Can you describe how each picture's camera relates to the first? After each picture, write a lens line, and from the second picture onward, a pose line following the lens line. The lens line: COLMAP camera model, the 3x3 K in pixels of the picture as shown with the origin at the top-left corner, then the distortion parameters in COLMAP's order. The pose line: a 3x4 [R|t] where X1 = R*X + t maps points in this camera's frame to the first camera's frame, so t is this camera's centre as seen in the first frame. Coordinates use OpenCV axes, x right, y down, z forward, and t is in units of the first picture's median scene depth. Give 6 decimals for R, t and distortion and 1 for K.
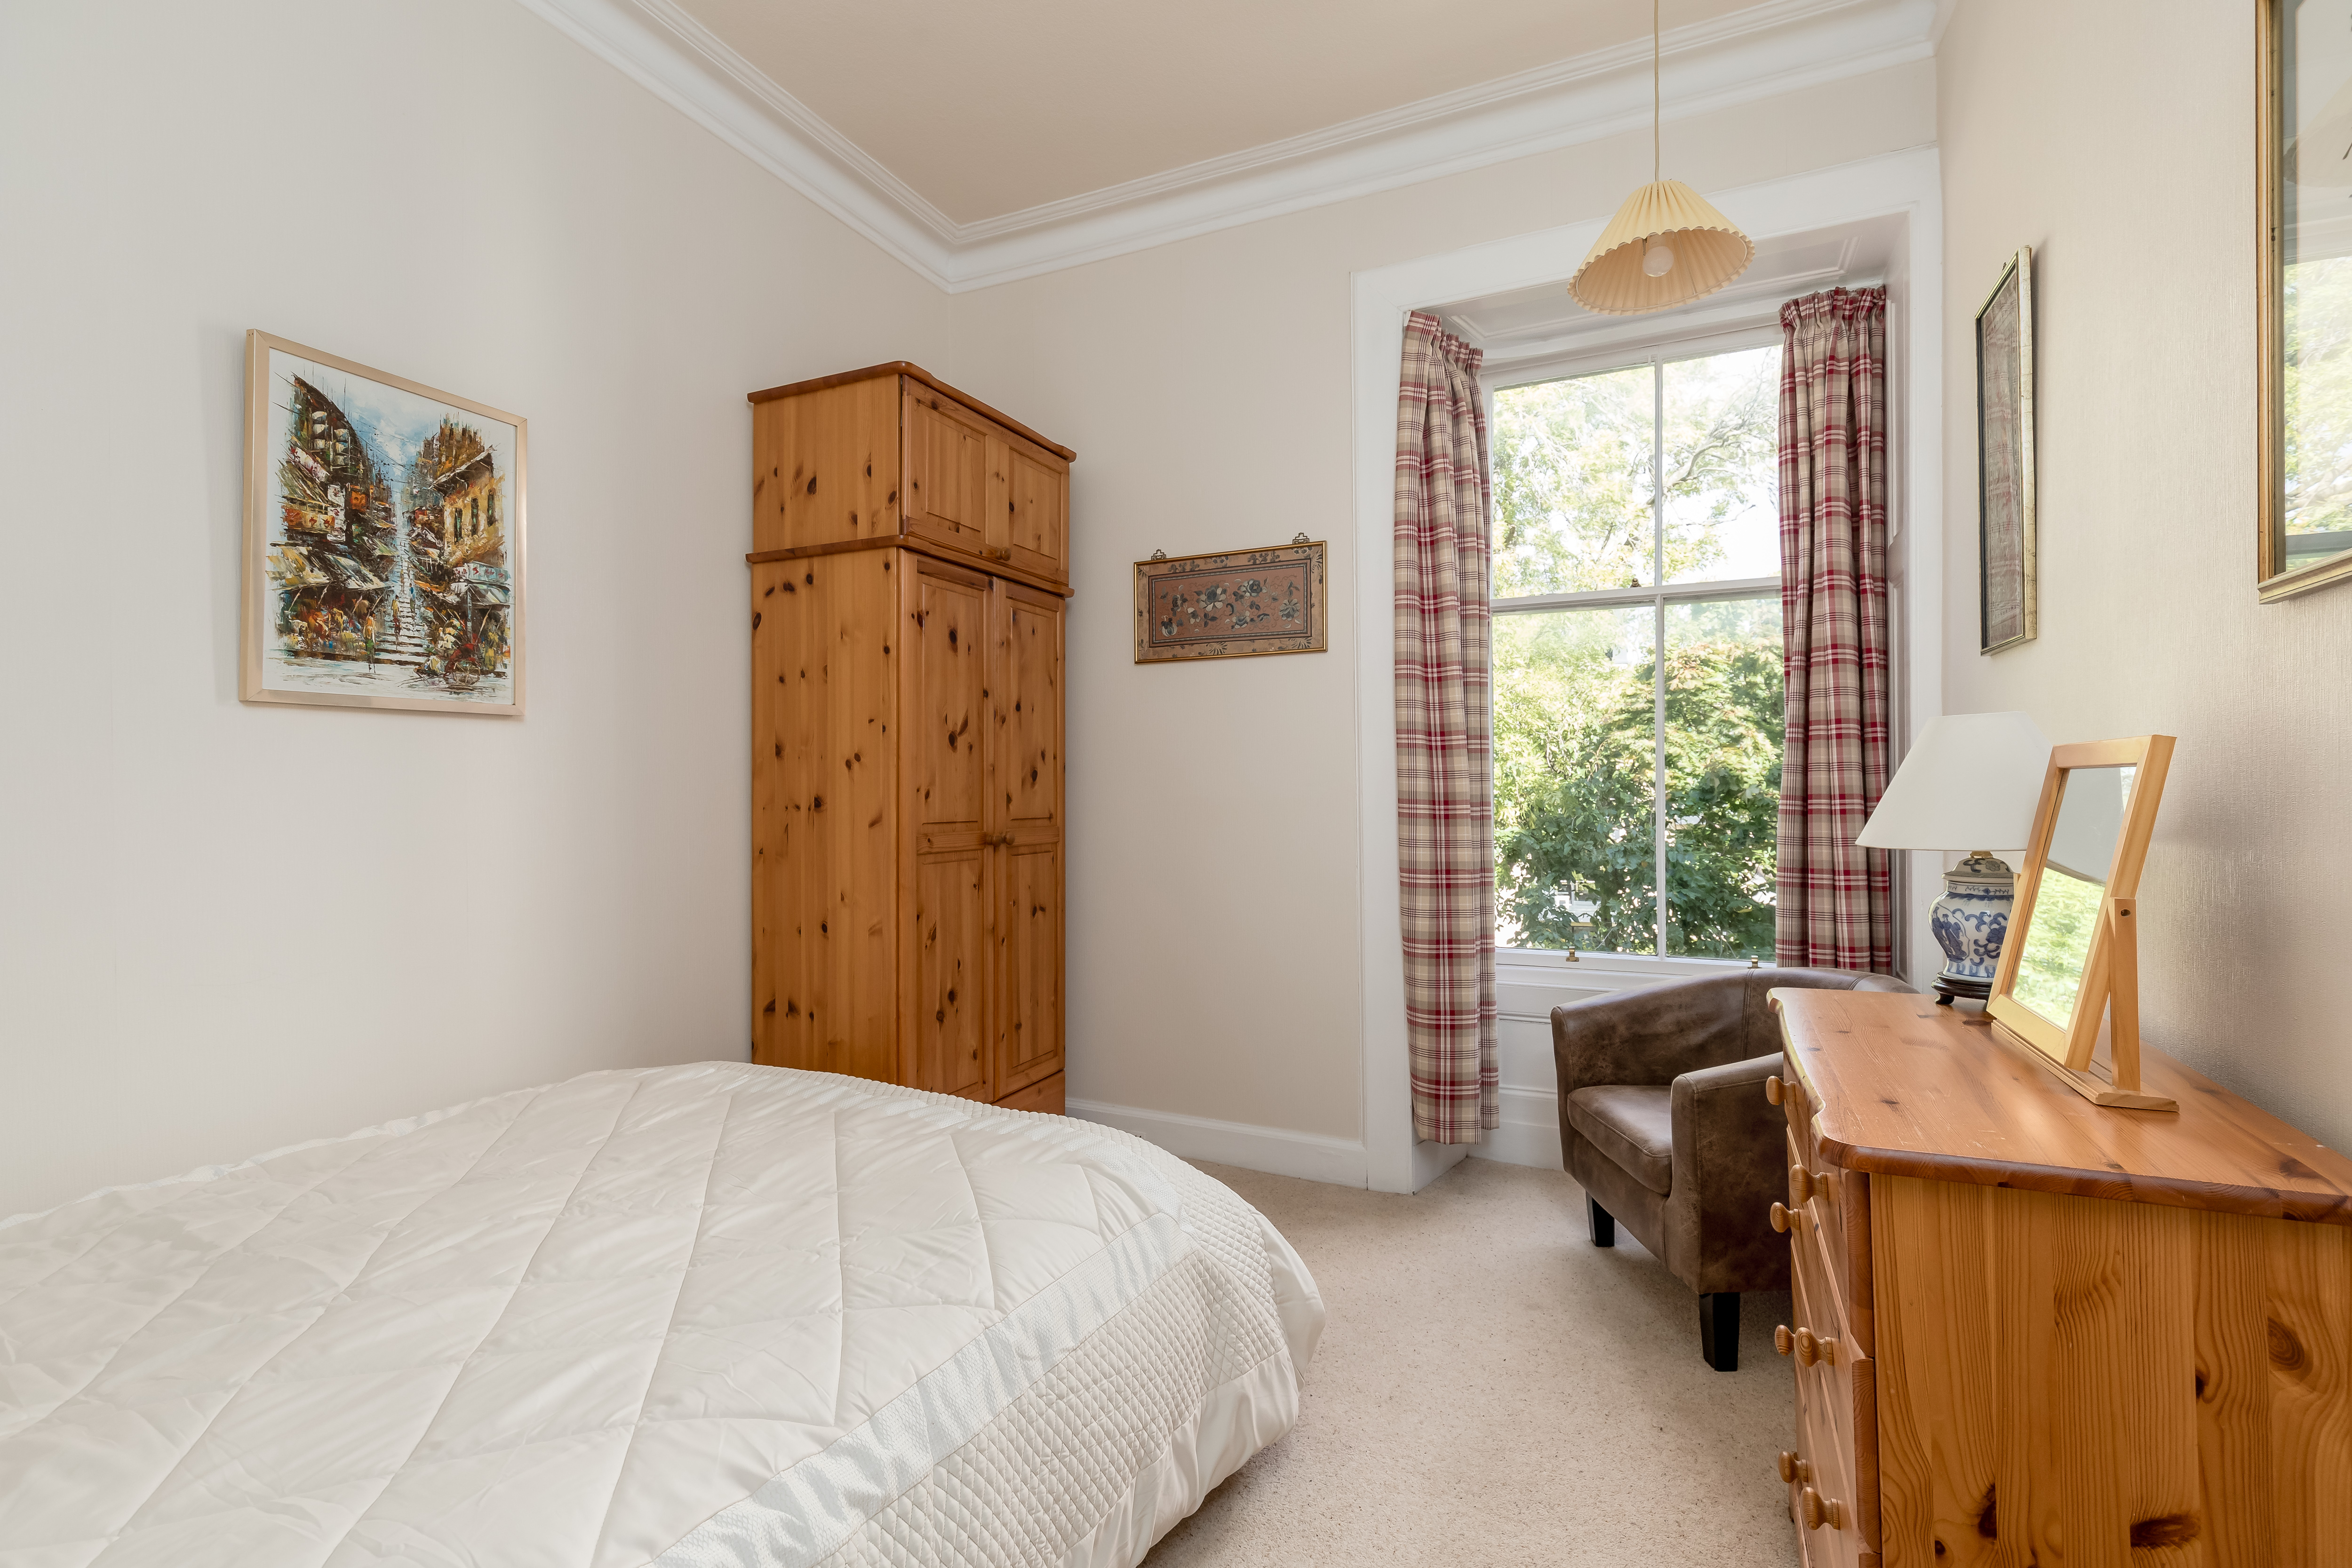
lens RADIAL K [[1057.0, 0, 1179.5], [0, 1057.0, 783.4], [0, 0, 1]] dist [0.003757, 0.000441]
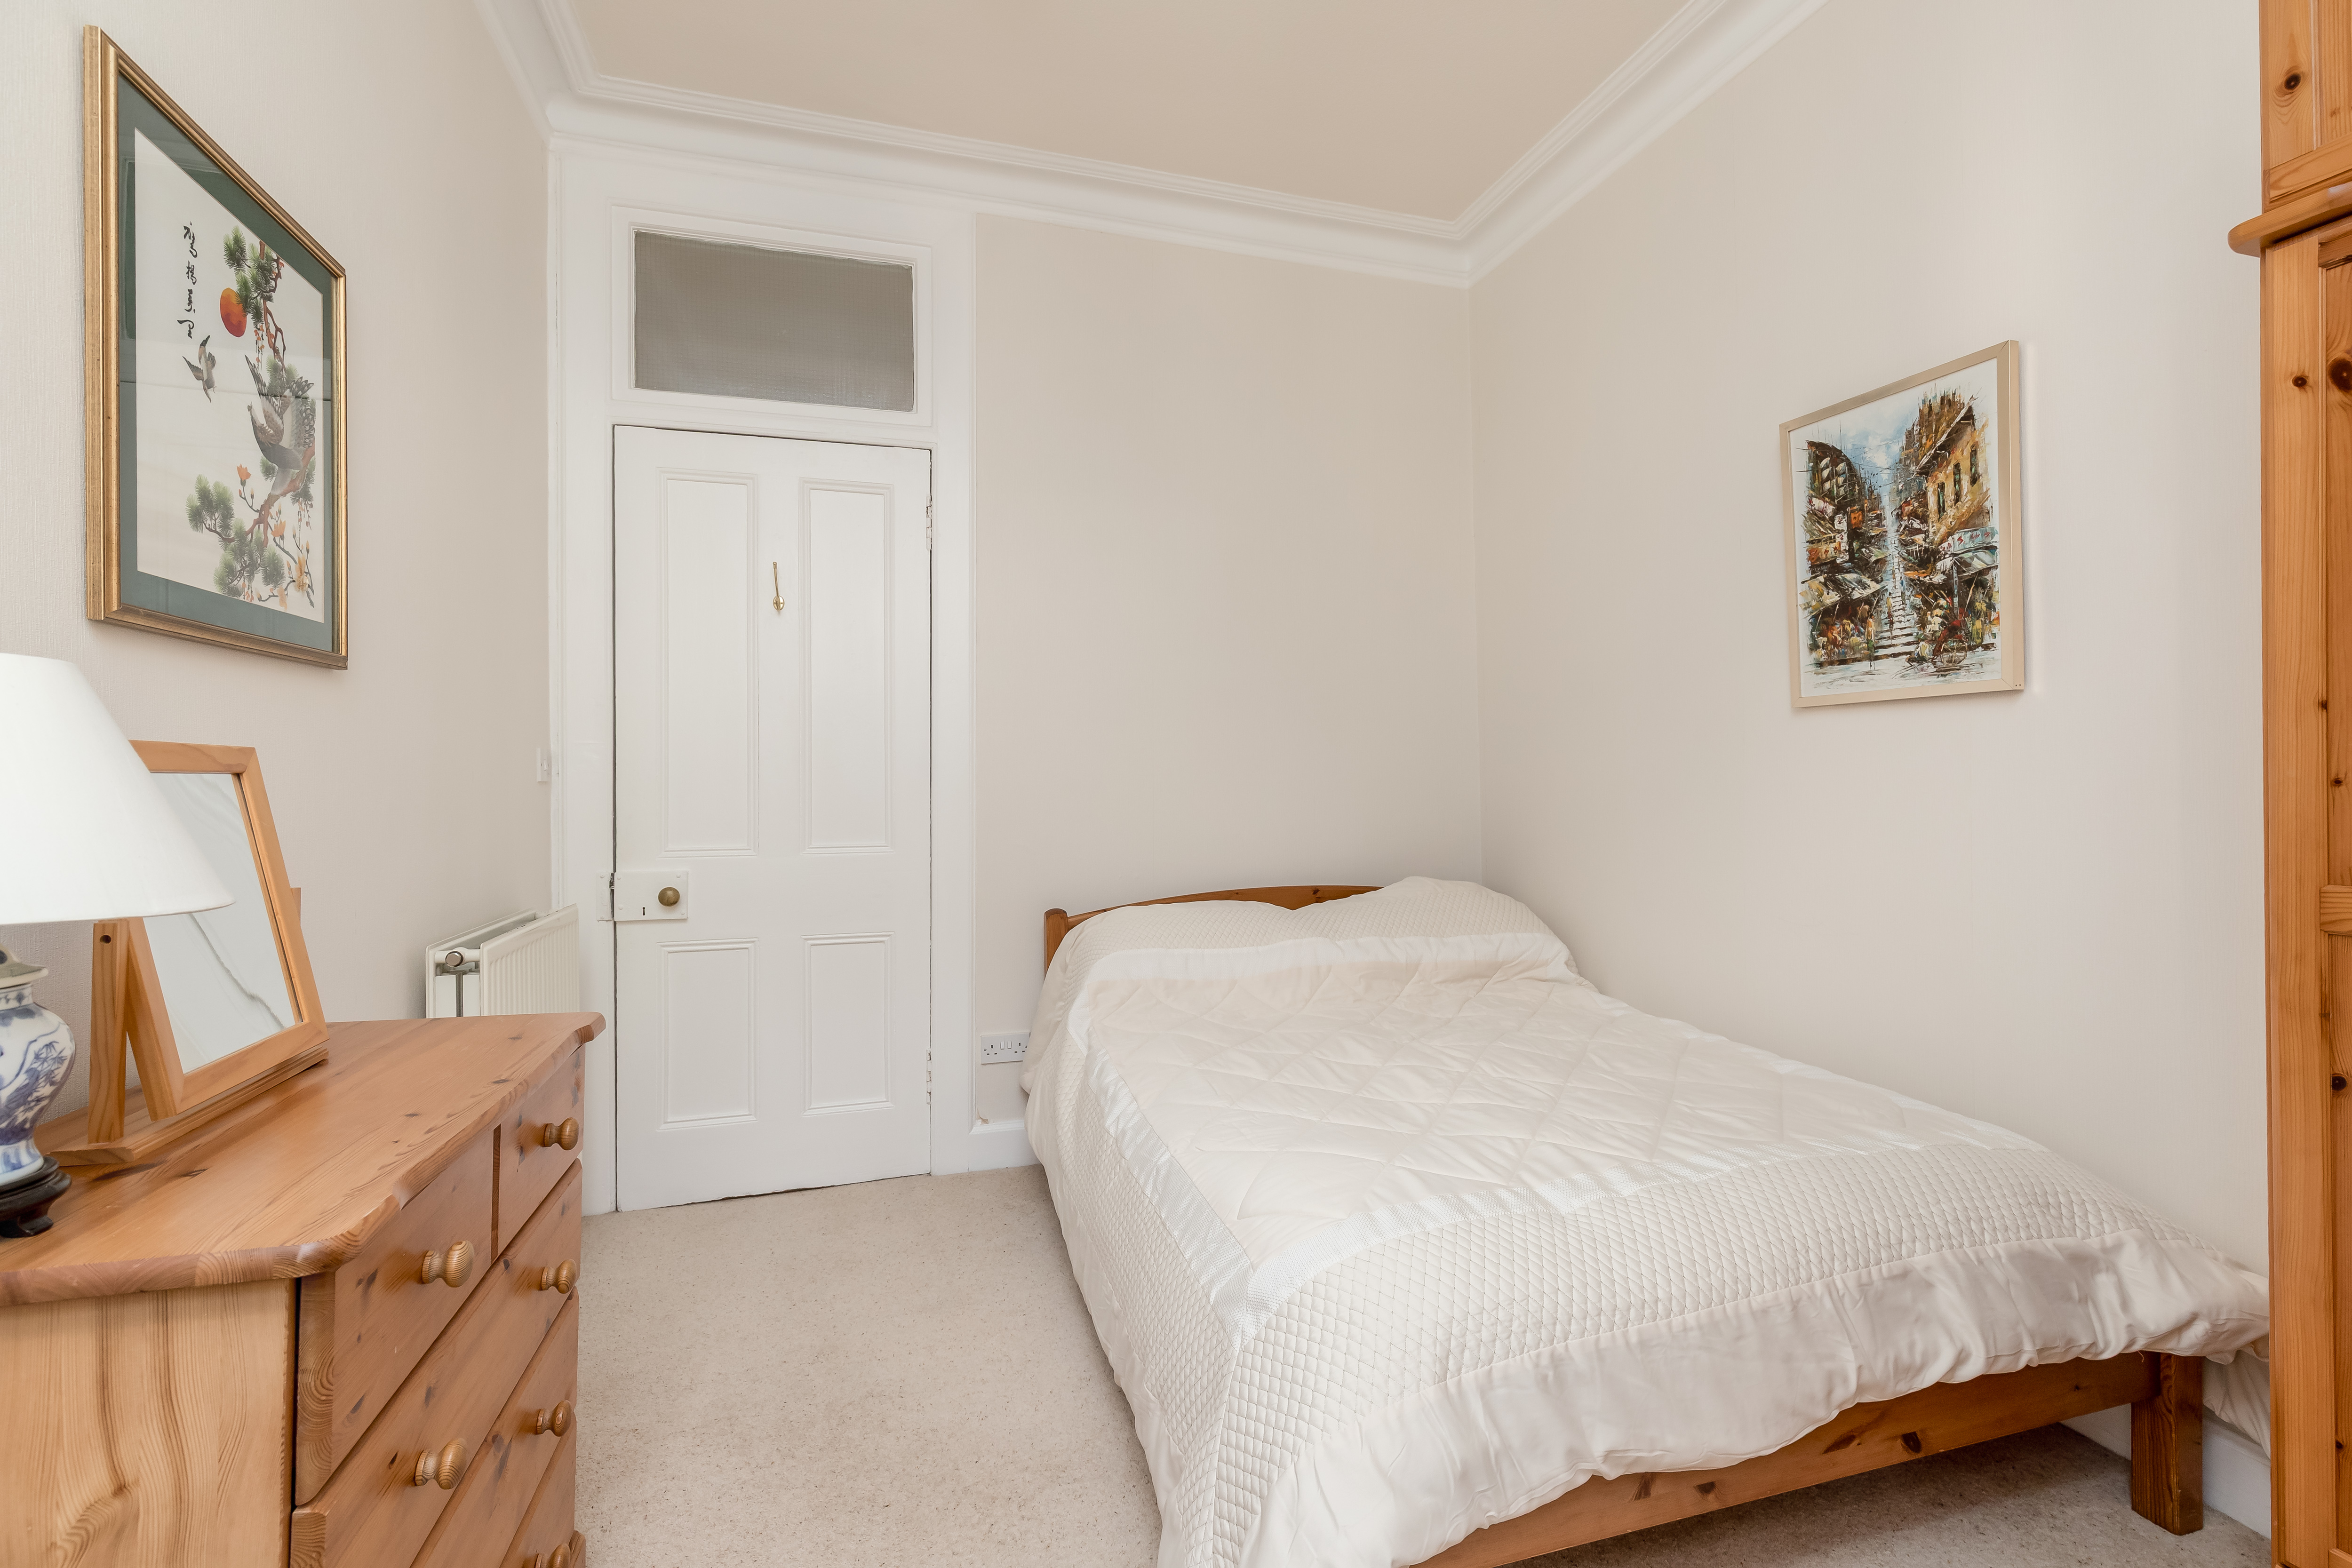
lens RADIAL K [[1057.0, 0, 1179.5], [0, 1057.0, 783.4], [0, 0, 1]] dist [0.003757, 0.000441]
pose [[-0.735142, 0.006887, -0.677878, 0.497325], [0.005671, 0.999976, 0.004010, 0.004747], [0.677889, -0.000896, -0.735164, 1.291908]]
